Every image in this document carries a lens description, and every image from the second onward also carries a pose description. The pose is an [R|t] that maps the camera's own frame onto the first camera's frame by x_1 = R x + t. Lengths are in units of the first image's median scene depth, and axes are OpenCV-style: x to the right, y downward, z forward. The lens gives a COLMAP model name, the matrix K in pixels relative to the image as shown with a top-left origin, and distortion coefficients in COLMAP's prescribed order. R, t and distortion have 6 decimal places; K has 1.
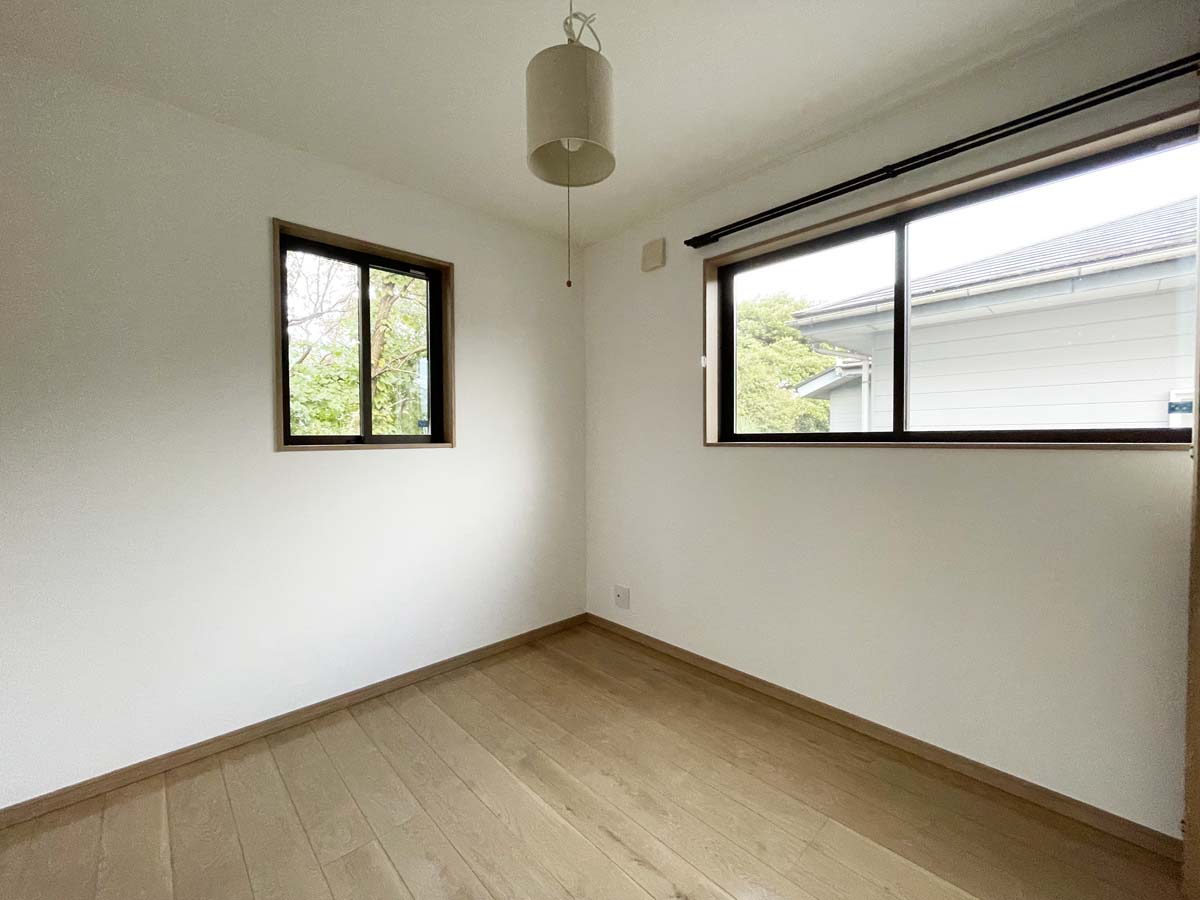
lens RADIAL K [[471.9, 0, 597.2], [0, 471.9, 447.7], [0, 0, 1]] dist [-0.012391, 0.000311]
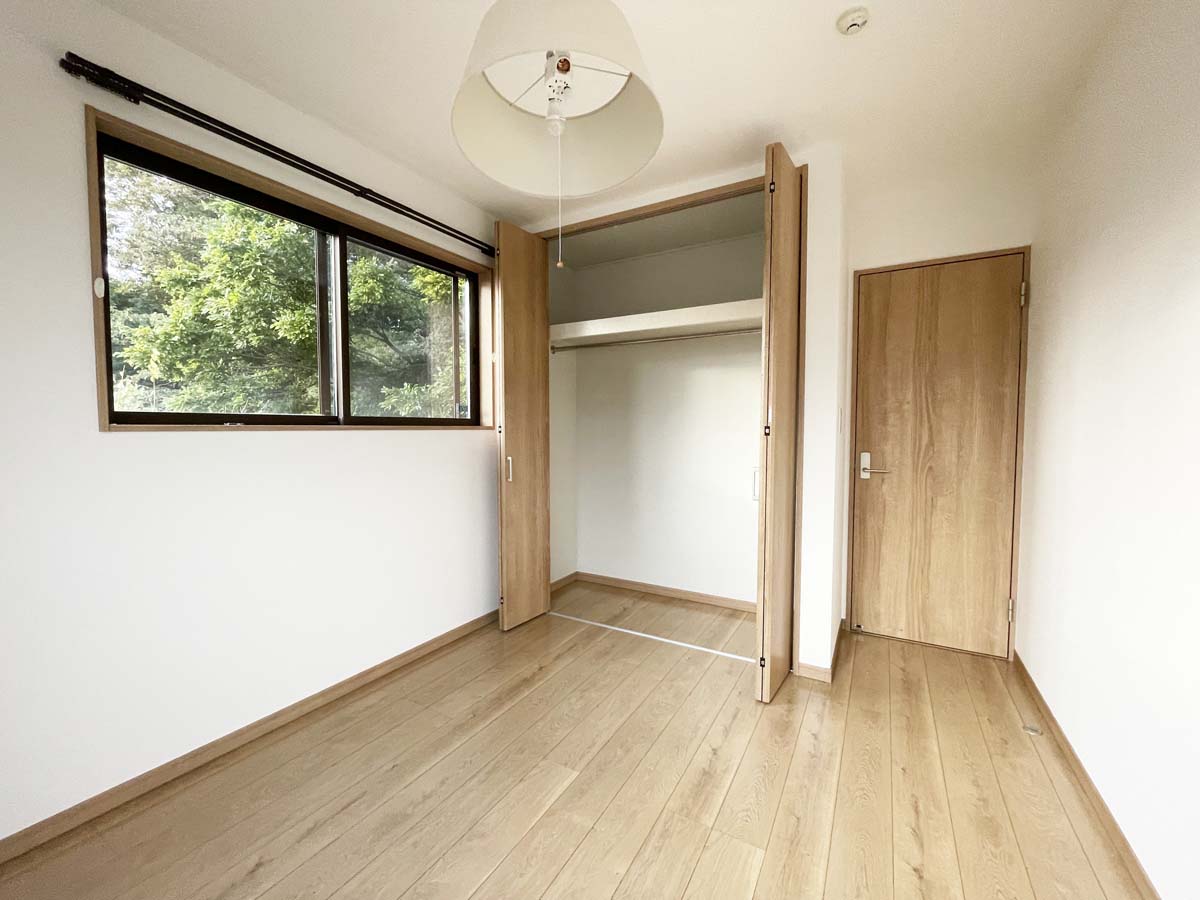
lens RADIAL K [[482.3, 0, 595.4], [0, 482.3, 446.1], [0, 0, 1]] dist [0.014427, -0.006861]
pose [[-0.261253, -0.033803, 0.964678, -0.705581], [0.020491, 0.998967, 0.040554, 0.001539], [-0.965053, 0.030362, -0.260291, 0.774233]]
